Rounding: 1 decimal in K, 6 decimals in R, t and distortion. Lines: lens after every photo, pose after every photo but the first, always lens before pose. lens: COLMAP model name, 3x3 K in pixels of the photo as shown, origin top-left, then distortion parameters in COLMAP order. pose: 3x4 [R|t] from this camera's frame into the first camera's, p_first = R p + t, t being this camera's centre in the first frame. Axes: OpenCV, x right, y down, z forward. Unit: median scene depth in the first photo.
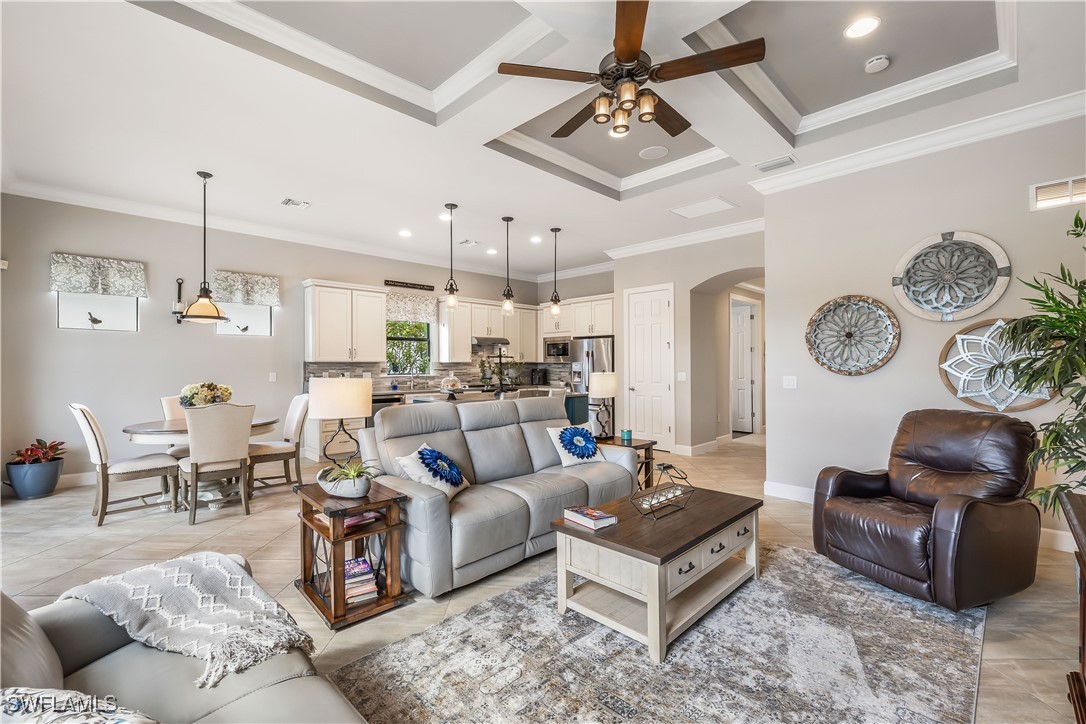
lens RADIAL K [[464.0, 0, 536.7], [0, 464.0, 361.7], [0, 0, 1]] dist [0.001699, -0.001507]
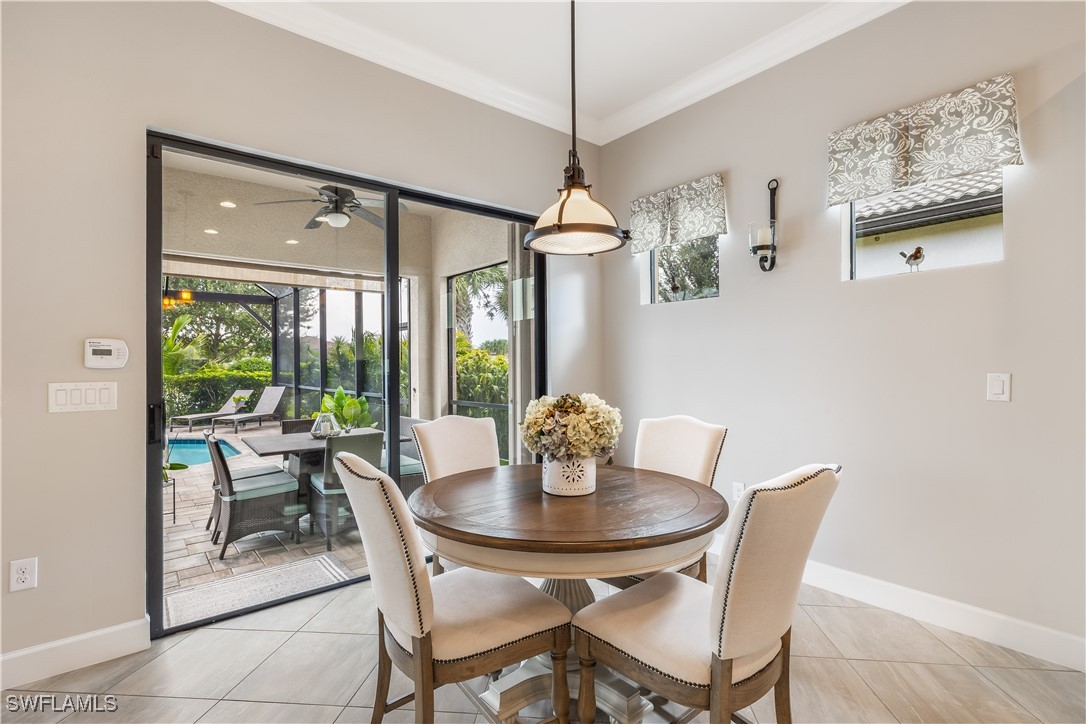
lens RADIAL K [[510.8, 0, 550.3], [0, 510.8, 354.5], [0, 0, 1]] dist [-0.000394, 0.000014]
pose [[-0.082360, -0.016713, -0.996463, -0.239727], [0.013666, 0.999746, -0.017898, 0.016299], [0.996509, -0.015091, -0.082110, 0.922279]]
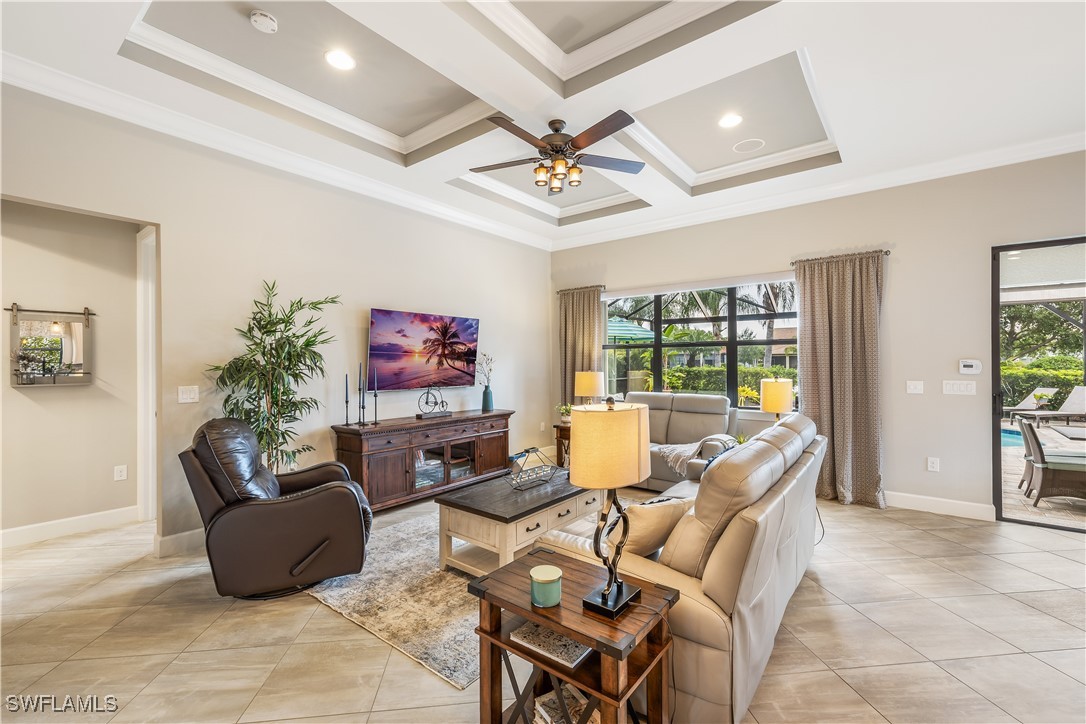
lens RADIAL K [[464.0, 0, 543.5], [0, 464.0, 360.3], [0, 0, 1]] dist [0.001699, -0.001507]
pose [[-0.991859, 0.004182, -0.127275, 0.206193], [0.005482, 0.999936, -0.009867, -0.006226], [0.127225, -0.010484, -0.991818, 1.220798]]
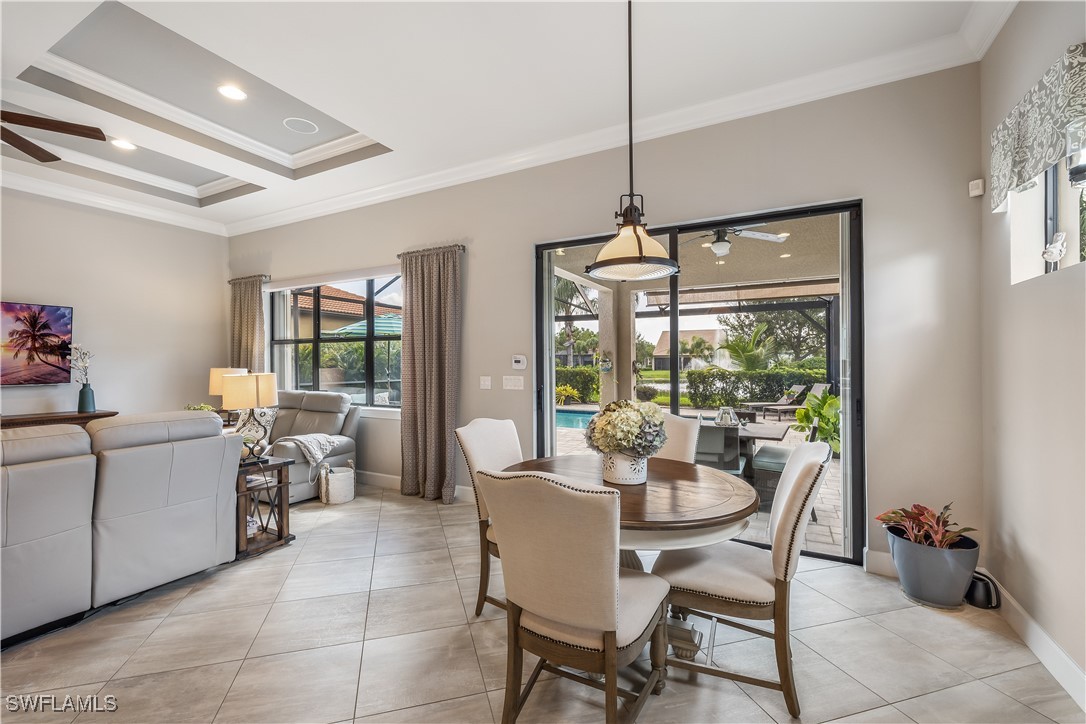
lens RADIAL K [[464.0, 0, 529.0], [0, 464.0, 360.2], [0, 0, 1]] dist [0.001699, -0.001507]
pose [[-0.964700, -0.000197, -0.263352, -0.438903], [0.002527, 0.999947, -0.010003, 0.006246], [0.263340, -0.010315, -0.964648, 1.309693]]
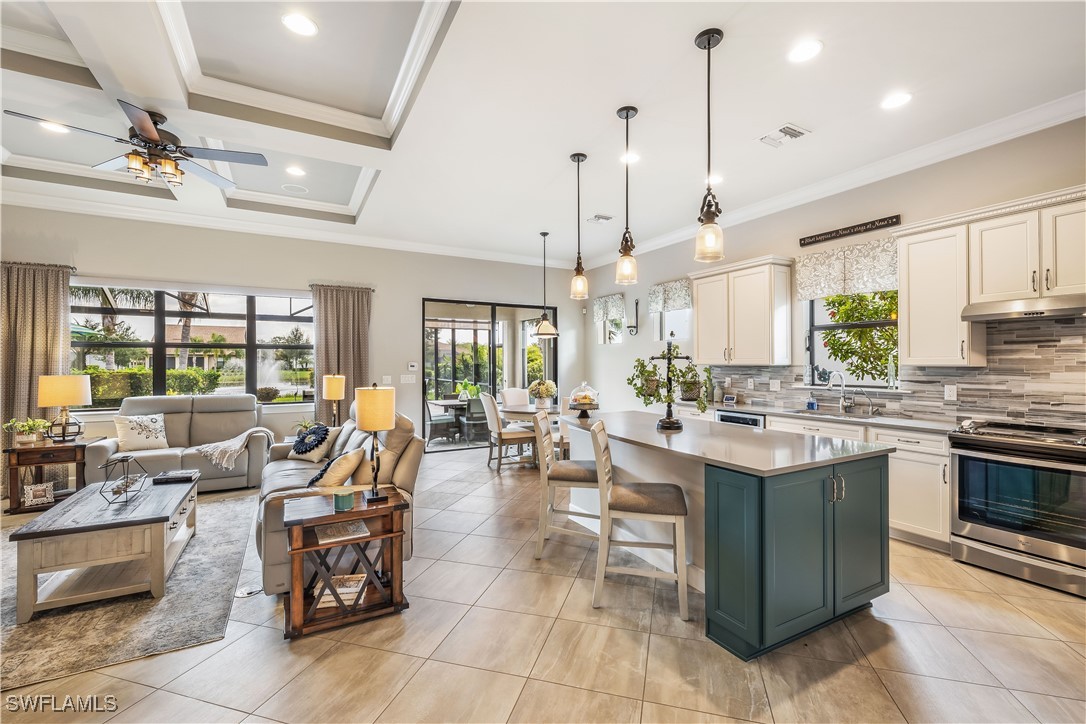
lens RADIAL K [[464.0, 0, 551.0], [0, 464.0, 364.3], [0, 0, 1]] dist [0.001699, -0.001507]
pose [[-0.257268, 0.004561, -0.966329, 0.599820], [0.006519, 0.999974, 0.002984, -0.006782], [0.966318, -0.005532, -0.257291, 1.260082]]
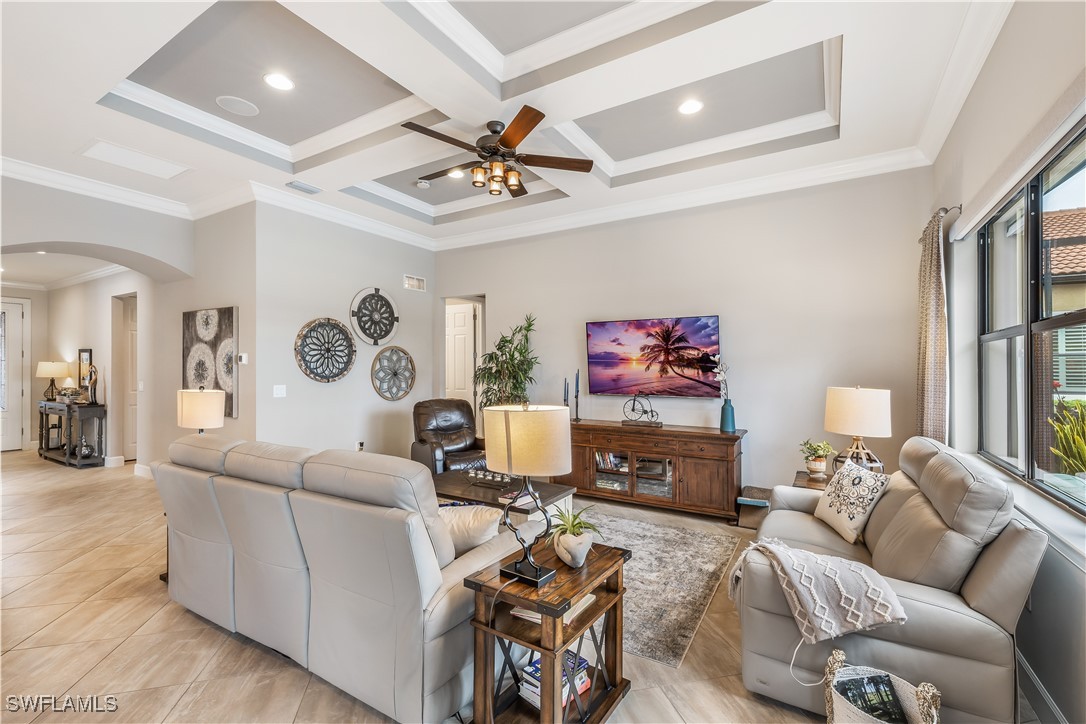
lens RADIAL K [[464.0, 0, 546.0], [0, 464.0, 369.5], [0, 0, 1]] dist [0.001699, -0.001507]
pose [[-0.233140, -0.004787, 0.972431, -0.583338], [-0.013107, 0.999913, 0.001780, -0.012175], [-0.972355, -0.012330, -0.233182, 0.615796]]
